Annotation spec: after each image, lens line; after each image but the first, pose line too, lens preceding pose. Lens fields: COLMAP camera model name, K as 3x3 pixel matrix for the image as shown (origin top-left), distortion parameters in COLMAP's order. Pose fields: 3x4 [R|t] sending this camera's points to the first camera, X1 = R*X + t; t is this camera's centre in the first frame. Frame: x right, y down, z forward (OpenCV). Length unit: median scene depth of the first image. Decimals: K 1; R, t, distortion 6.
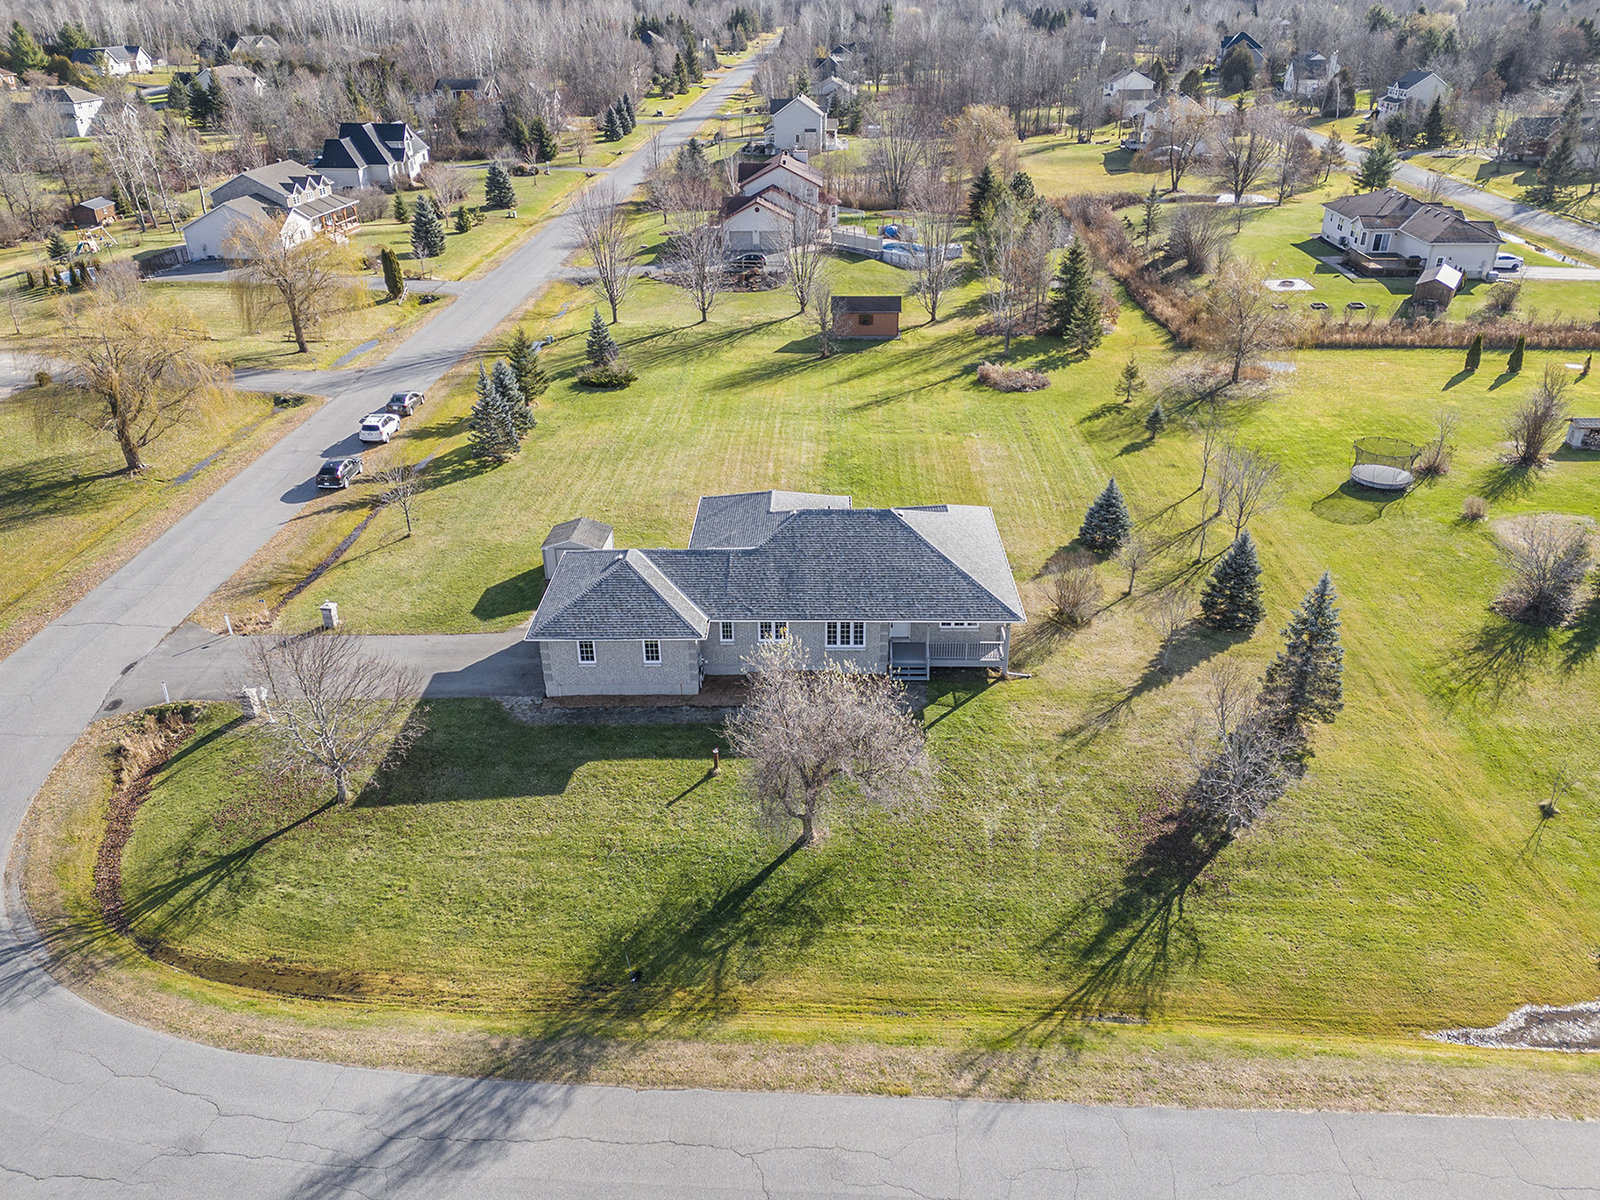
lens RADIAL K [[1189.8, 0, 810.0], [0, 1189.8, 589.9], [0, 0, 1]] dist [0.049399, -0.004961]
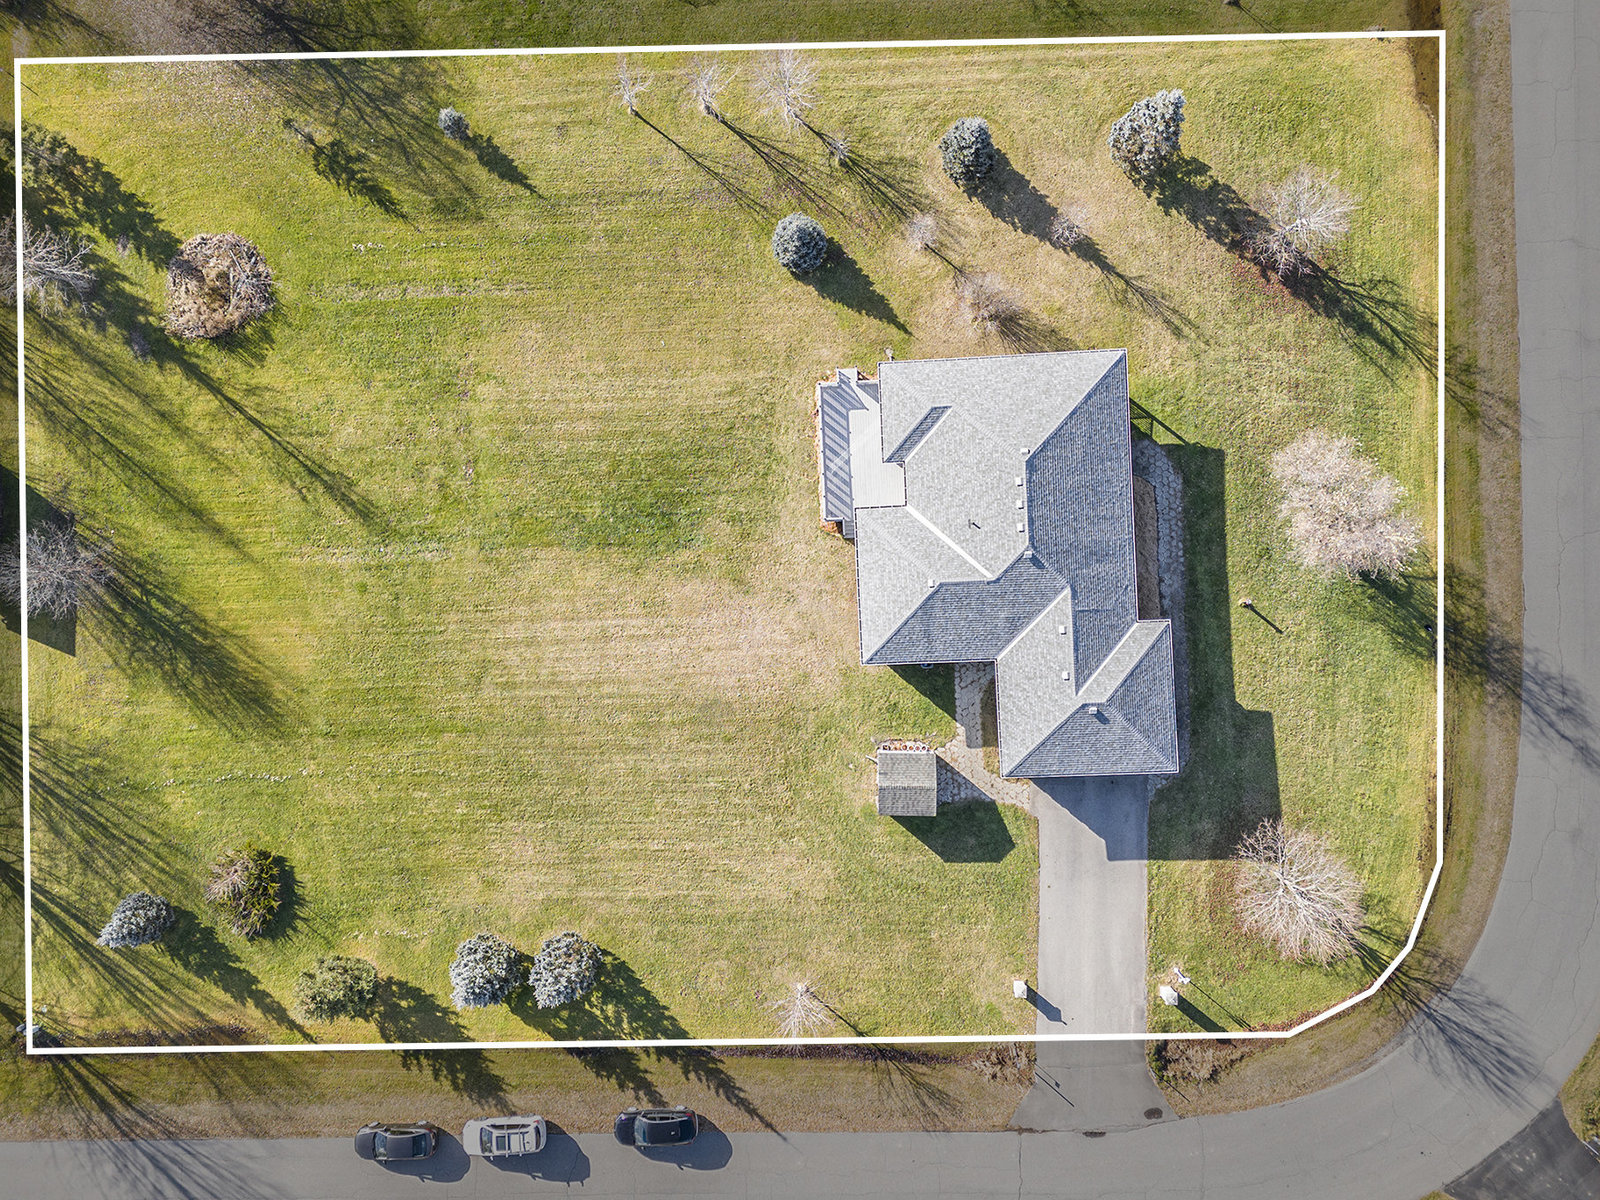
lens RADIAL K [[1189.8, 0, 810.0], [0, 1189.8, 589.9], [0, 0, 1]] dist [0.049399, -0.004961]
pose [[-0.049979, -0.998628, 0.015647, -0.055431], [0.477085, -0.010107, 0.878799, -1.122968], [-0.877435, 0.051386, 0.476936, 0.704306]]
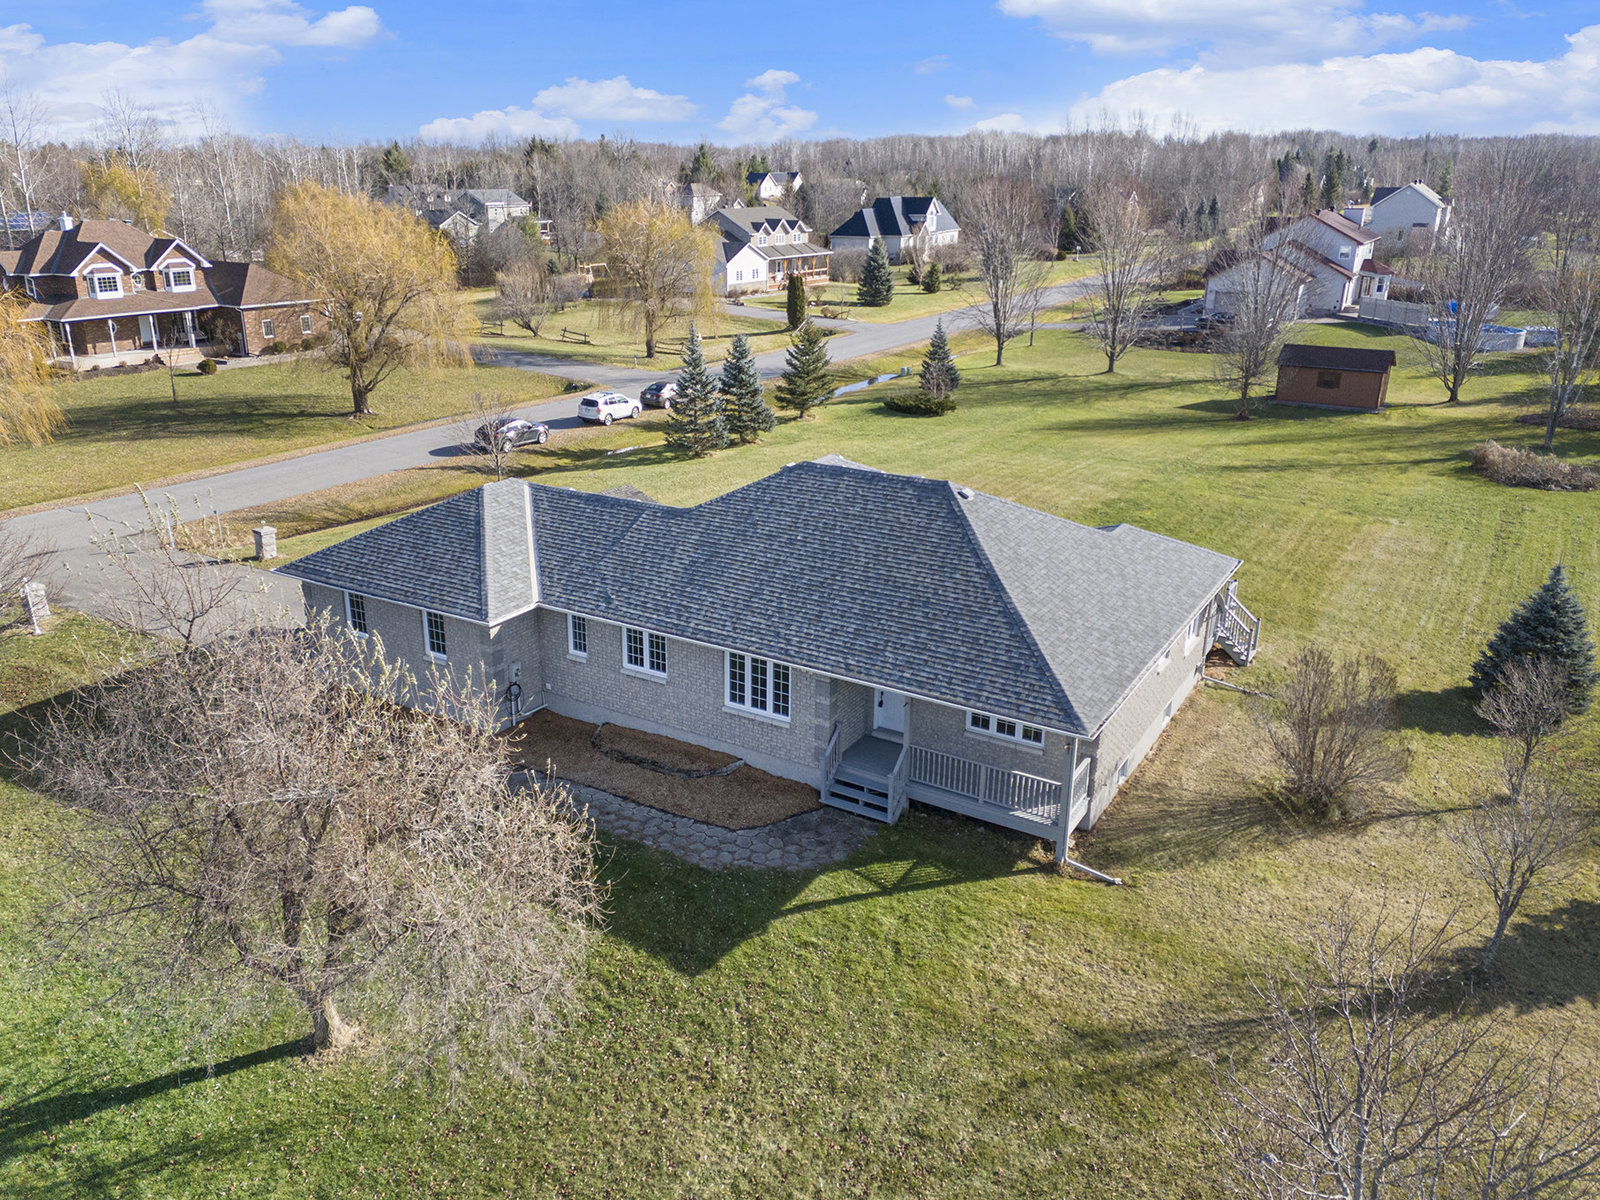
lens RADIAL K [[1236.7, 0, 835.5], [0, 1236.7, 596.6], [0, 0, 1]] dist [0.090338, -0.174625]
pose [[0.860707, 0.179869, -0.476267, 0.292992], [-0.253918, 0.962512, -0.095373, 0.041917], [0.441258, 0.203021, 0.874113, 0.548542]]
